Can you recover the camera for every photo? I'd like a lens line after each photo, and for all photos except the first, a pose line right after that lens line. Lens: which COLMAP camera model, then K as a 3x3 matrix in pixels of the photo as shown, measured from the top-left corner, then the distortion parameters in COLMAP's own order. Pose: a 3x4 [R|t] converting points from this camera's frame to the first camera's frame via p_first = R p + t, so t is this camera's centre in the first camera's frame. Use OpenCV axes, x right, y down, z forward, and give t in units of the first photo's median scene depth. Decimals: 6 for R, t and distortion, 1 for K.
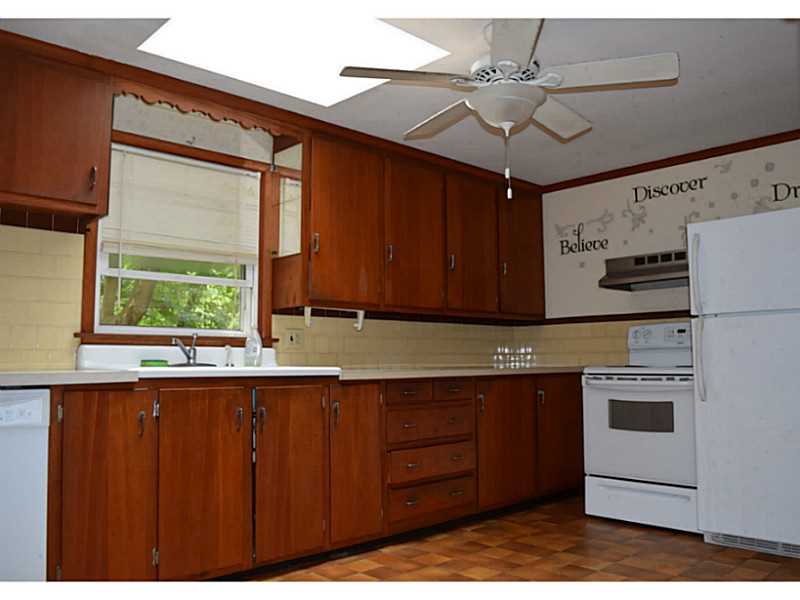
lens RADIAL K [[700.8, 0, 401.4], [0, 700.8, 300.9], [0, 0, 1]] dist [-0.004797, -0.001363]
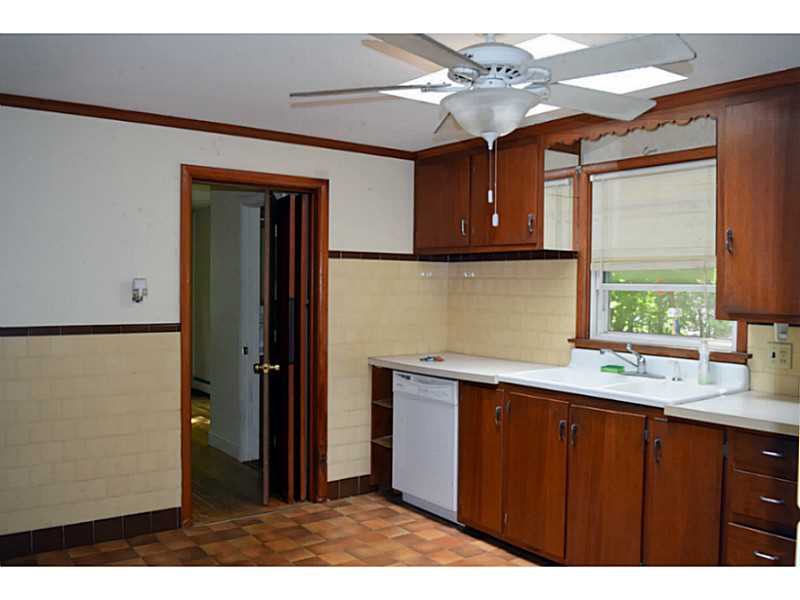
lens RADIAL K [[761.1, 0, 401.0], [0, 761.1, 299.2], [0, 0, 1]] dist [-0.019605, 0.000000]
pose [[-0.125147, 0.025762, -0.991804, 0.917124], [0.083290, 0.996407, 0.015372, -0.071068], [0.988636, -0.080684, -0.126843, 0.858422]]
